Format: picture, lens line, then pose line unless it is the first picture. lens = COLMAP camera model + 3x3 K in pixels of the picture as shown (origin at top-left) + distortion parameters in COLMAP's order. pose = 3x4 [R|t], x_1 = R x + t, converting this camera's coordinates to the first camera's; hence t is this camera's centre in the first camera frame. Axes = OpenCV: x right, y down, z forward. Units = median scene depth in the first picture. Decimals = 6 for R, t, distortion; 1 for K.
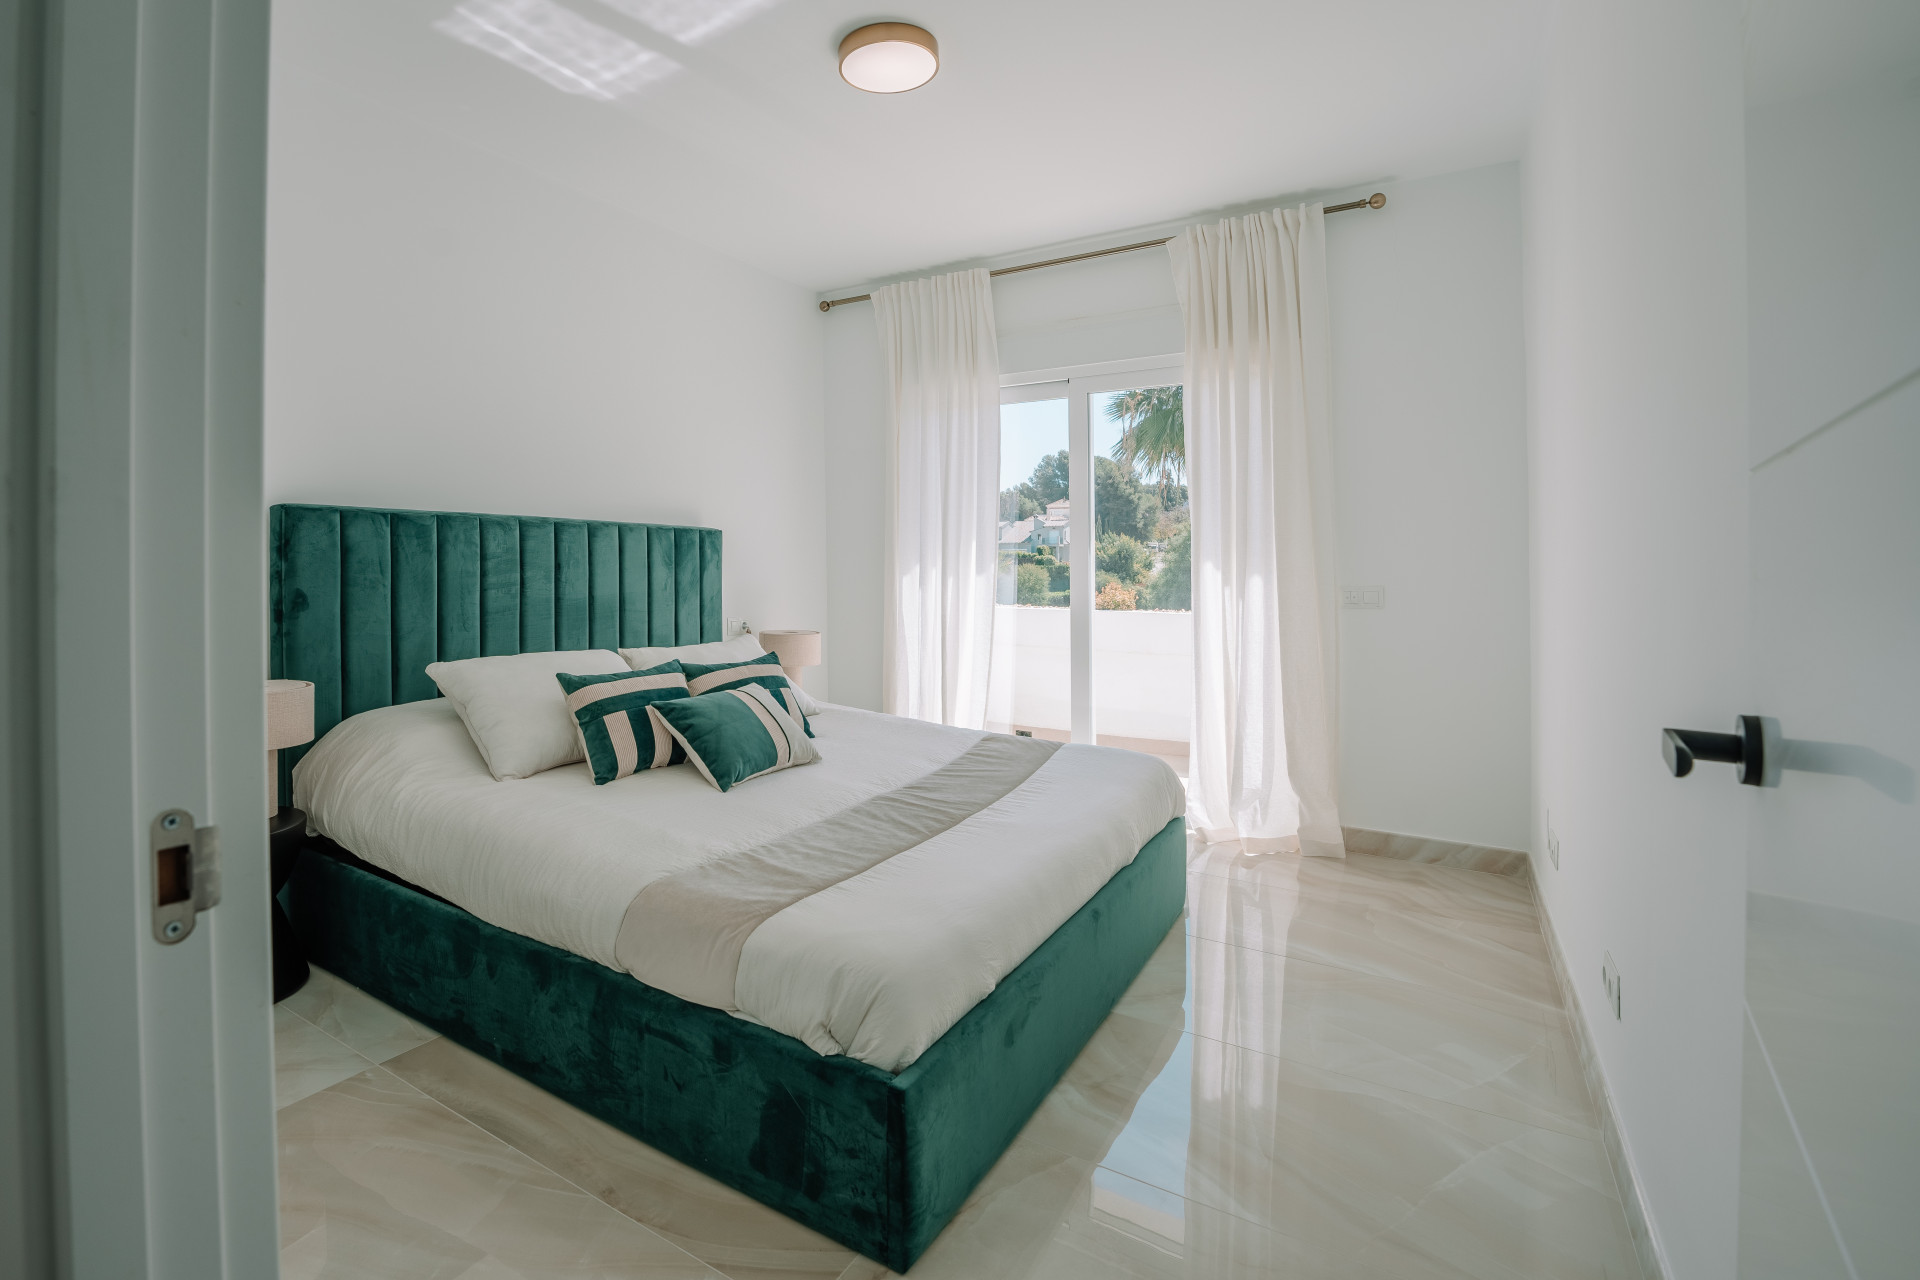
lens RADIAL K [[857.1, 0, 954.7], [0, 857.1, 568.7], [0, 0, 1]] dist [-0.000195, -0.000011]
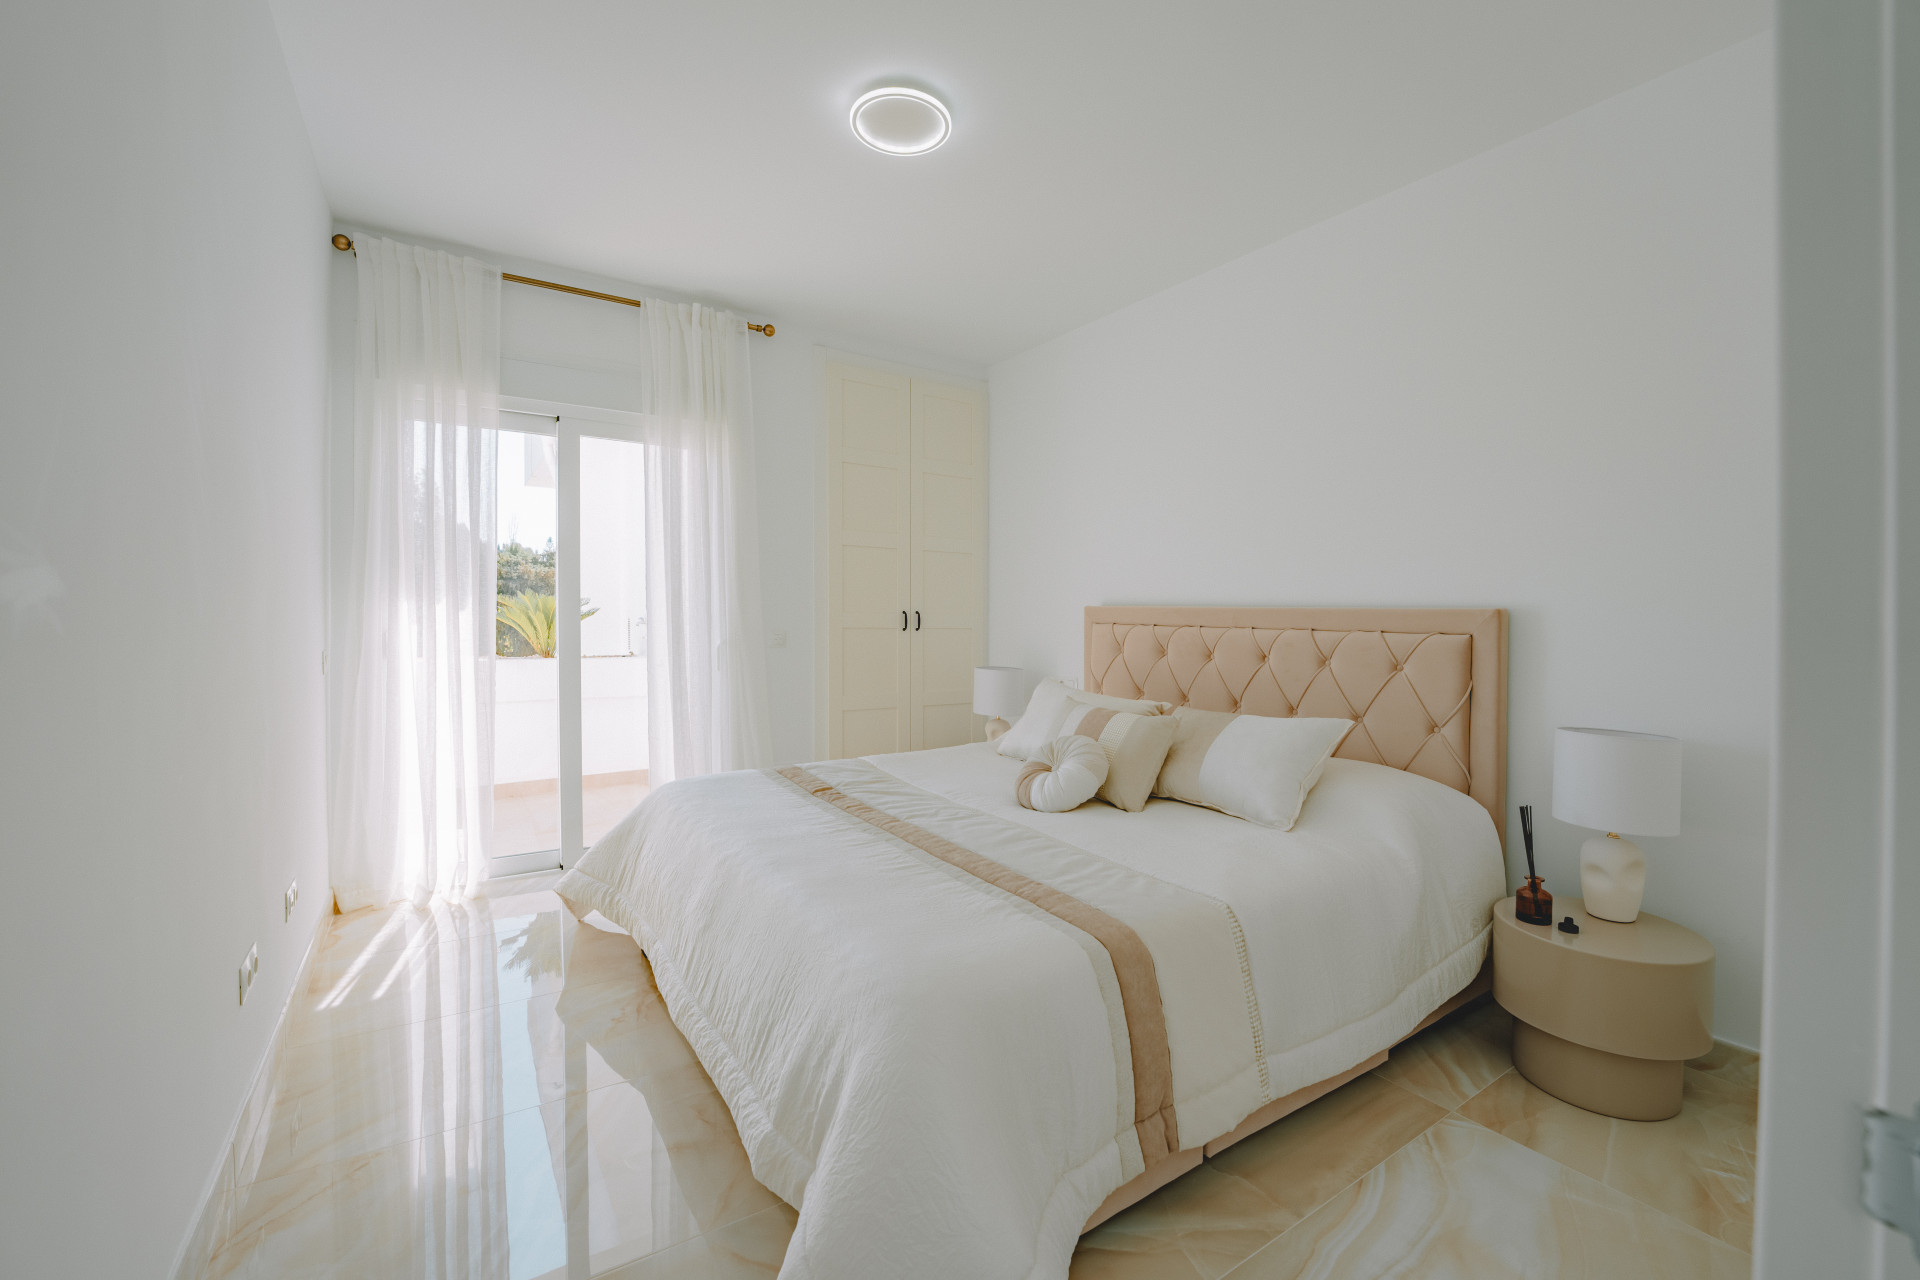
lens RADIAL K [[790.0, 0, 959.1], [0, 790.0, 603.6], [0, 0, 1]] dist [-0.000774, -0.000005]
pose [[0.448922, 0.016071, 0.893426, -0.443301], [0.005356, 0.999772, -0.020675, 0.006561], [-0.893555, 0.014067, 0.448734, 0.225719]]
